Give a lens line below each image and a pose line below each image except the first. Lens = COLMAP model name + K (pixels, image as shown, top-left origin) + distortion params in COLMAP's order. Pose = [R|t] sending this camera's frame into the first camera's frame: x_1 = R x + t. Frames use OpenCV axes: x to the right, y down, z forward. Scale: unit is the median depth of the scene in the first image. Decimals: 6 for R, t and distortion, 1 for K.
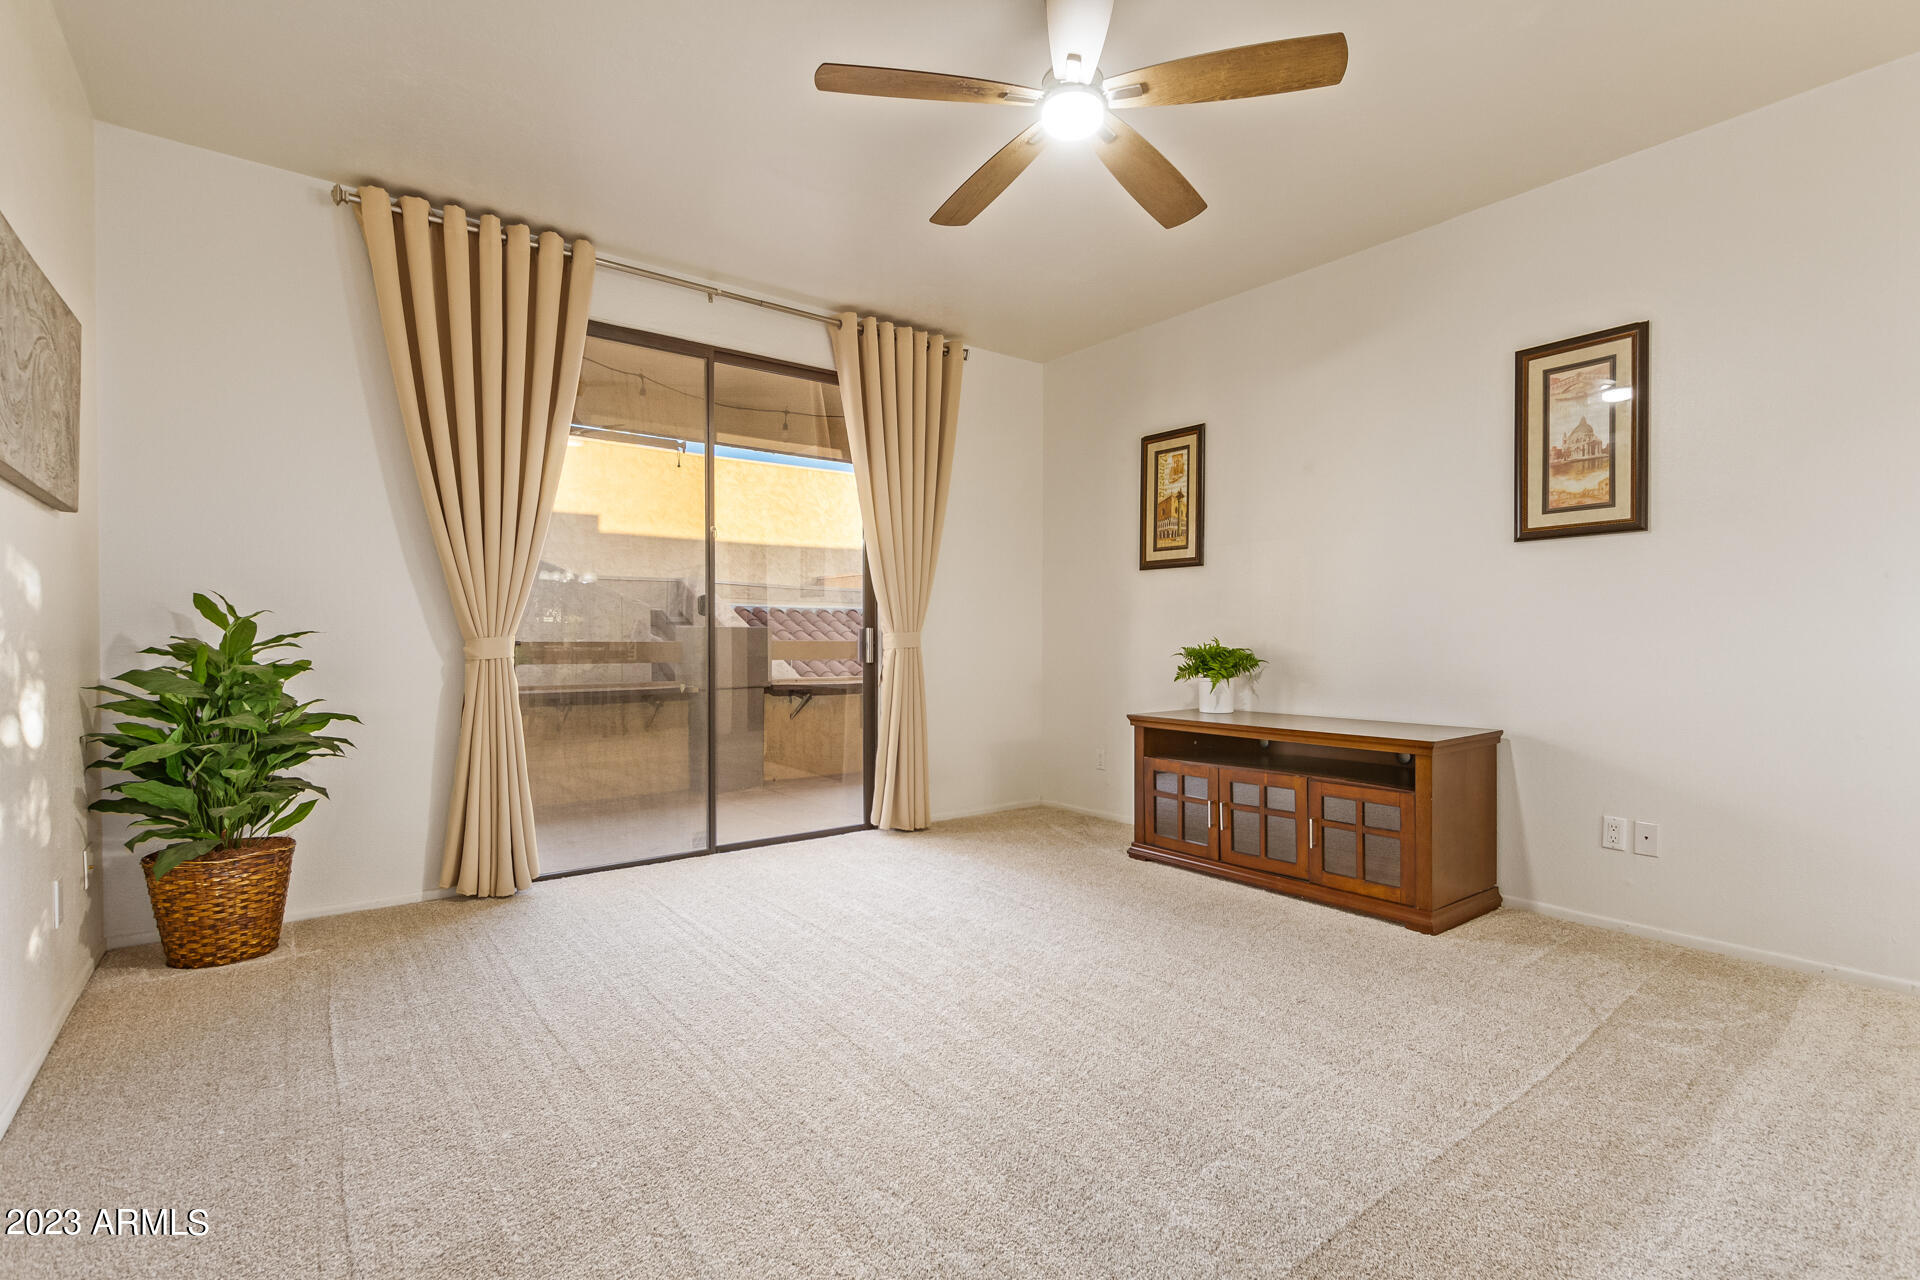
lens RADIAL K [[893.7, 0, 971.0], [0, 893.7, 651.2], [0, 0, 1]] dist [0.010902, -0.001415]
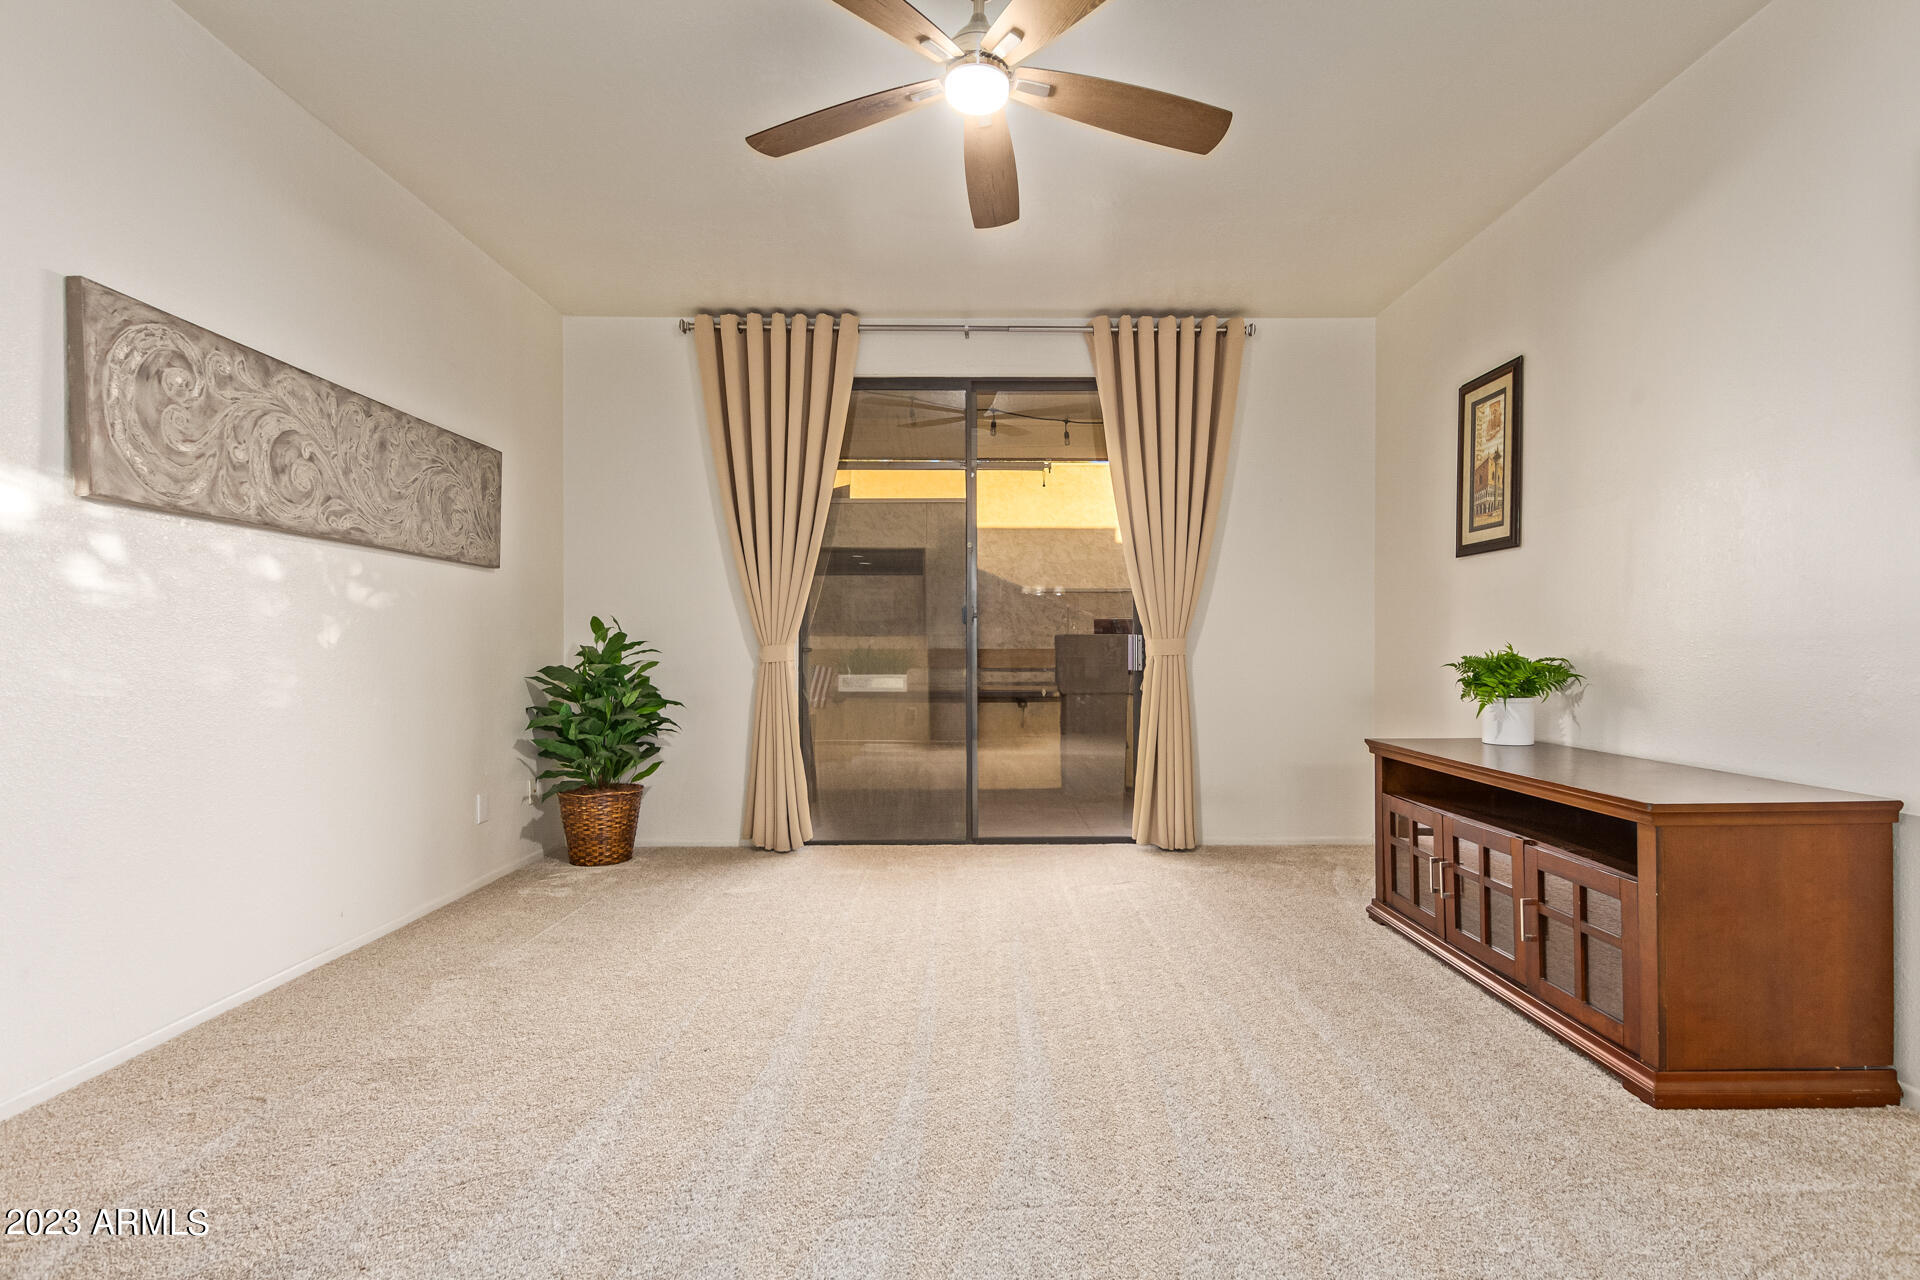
lens RADIAL K [[893.7, 0, 968.3], [0, 893.7, 648.6], [0, 0, 1]] dist [0.010902, -0.001415]
pose [[0.794369, 0.000077, -0.607435, 0.438662], [-0.007636, 0.999922, -0.009858, 0.000416], [0.607387, 0.012470, 0.794308, 0.160880]]
